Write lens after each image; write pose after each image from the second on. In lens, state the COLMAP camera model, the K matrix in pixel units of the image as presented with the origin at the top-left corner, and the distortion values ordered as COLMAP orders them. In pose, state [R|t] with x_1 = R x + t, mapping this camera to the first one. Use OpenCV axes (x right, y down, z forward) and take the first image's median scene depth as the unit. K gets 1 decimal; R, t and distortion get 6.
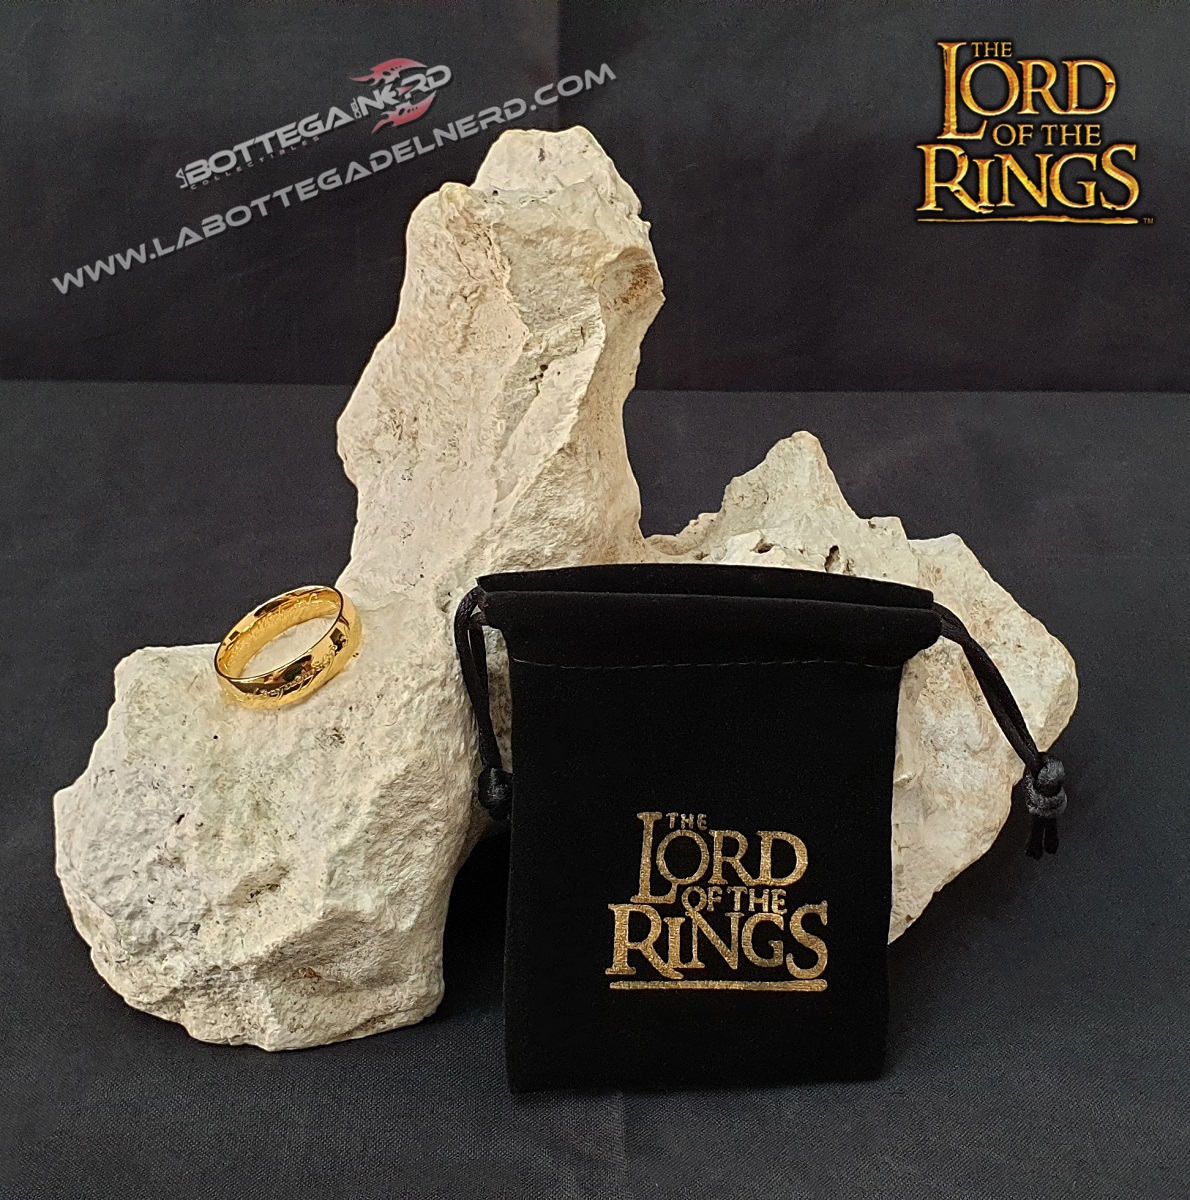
lens RADIAL K [[1528.6, 0, 595.0], [0, 1528.6, 600.0], [0, 0, 1]] dist [0.219752, -0.668567]
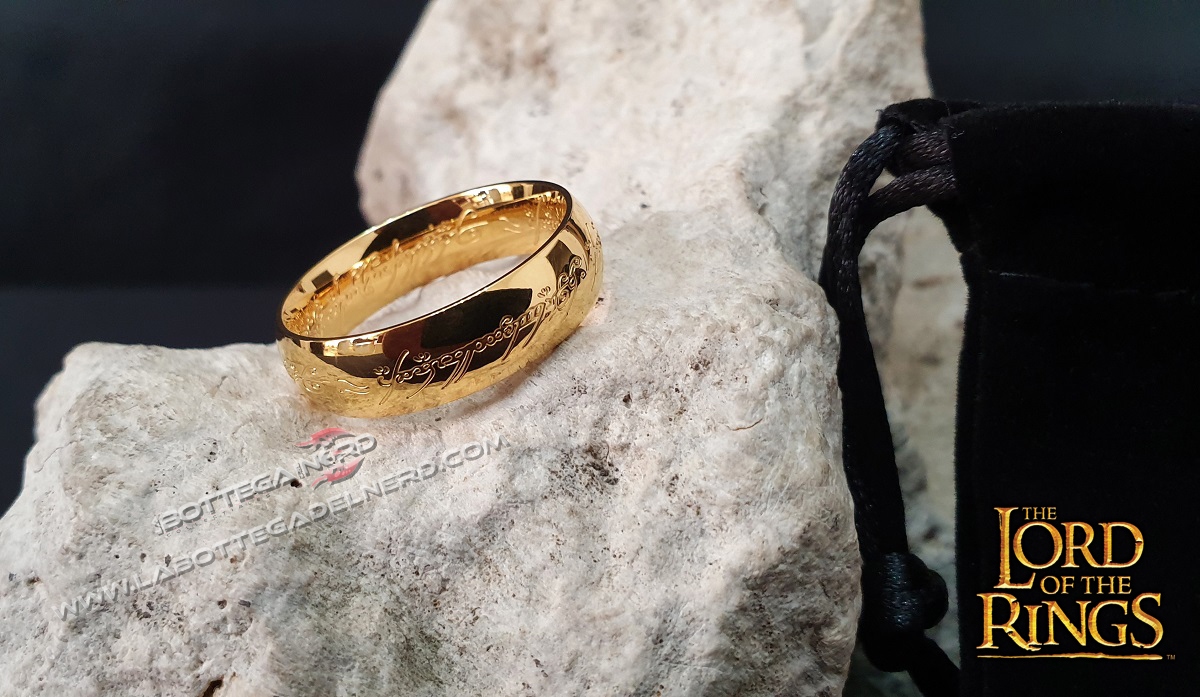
lens RADIAL K [[1333.7, 0, 598.9], [0, 1333.7, 292.8], [0, 0, 1]] dist [0.154859, -0.574600]
pose [[0.994213, -0.015570, 0.106291, -0.204904], [0.032456, 0.986739, -0.159039, 0.099368], [-0.102405, 0.161569, 0.981534, 0.643193]]
